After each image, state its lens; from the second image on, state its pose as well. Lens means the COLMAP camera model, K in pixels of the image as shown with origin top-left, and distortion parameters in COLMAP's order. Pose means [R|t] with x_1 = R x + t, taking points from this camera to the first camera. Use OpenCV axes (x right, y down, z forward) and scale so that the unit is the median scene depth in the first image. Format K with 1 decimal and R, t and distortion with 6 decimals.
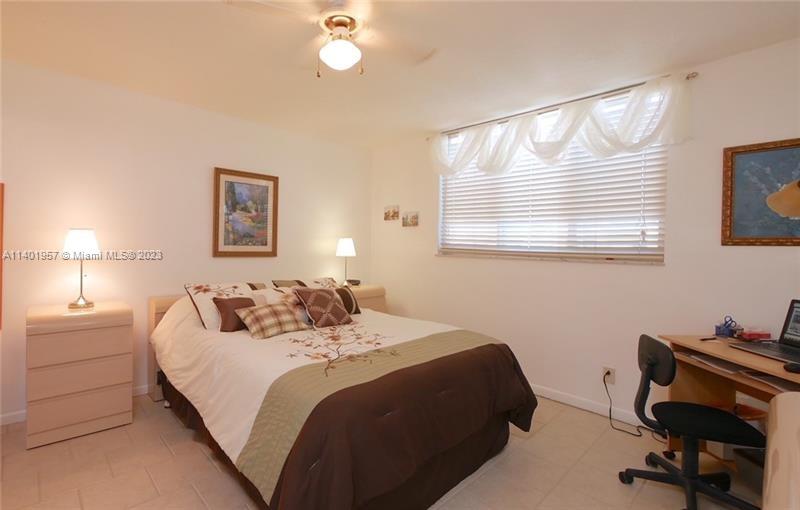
lens RADIAL K [[380.6, 0, 348.7], [0, 380.6, 248.8], [0, 0, 1]] dist [-0.016841, -0.000229]
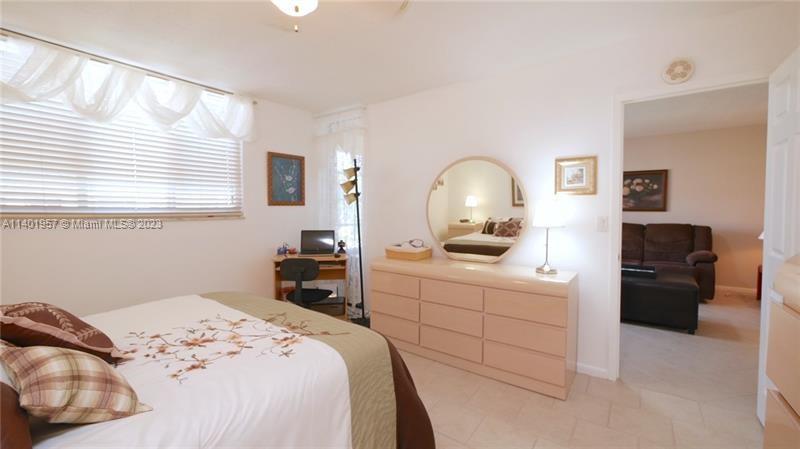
lens RADIAL K [[329.6, 0, 394.7], [0, 329.6, 223.1], [0, 0, 1]] dist [-0.008751, 0.001164]
pose [[-0.215730, -0.063224, 0.974404, -0.462199], [0.004971, 0.997818, 0.065844, -0.017682], [-0.976440, 0.019048, -0.214945, 0.505702]]
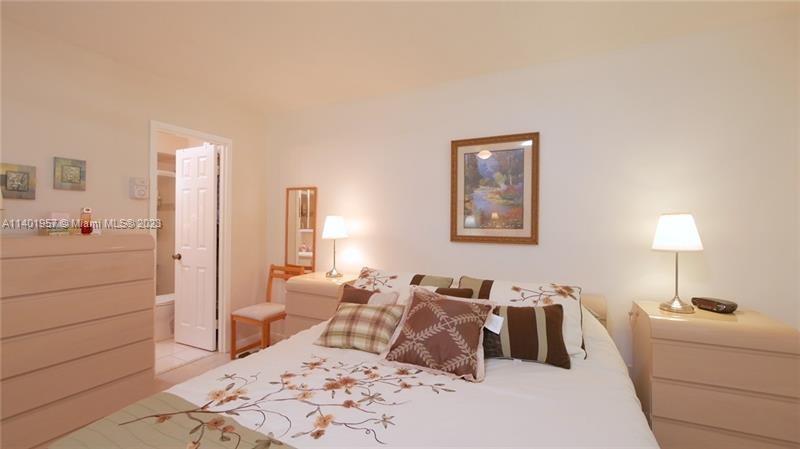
lens RADIAL K [[329.6, 0, 393.4], [0, 329.6, 225.2], [0, 0, 1]] dist [-0.008751, 0.001164]
pose [[0.373477, -0.010688, -0.927578, 0.308081], [-0.010019, 0.999829, -0.015555, -0.003379], [0.927585, 0.015103, 0.373306, 0.578746]]
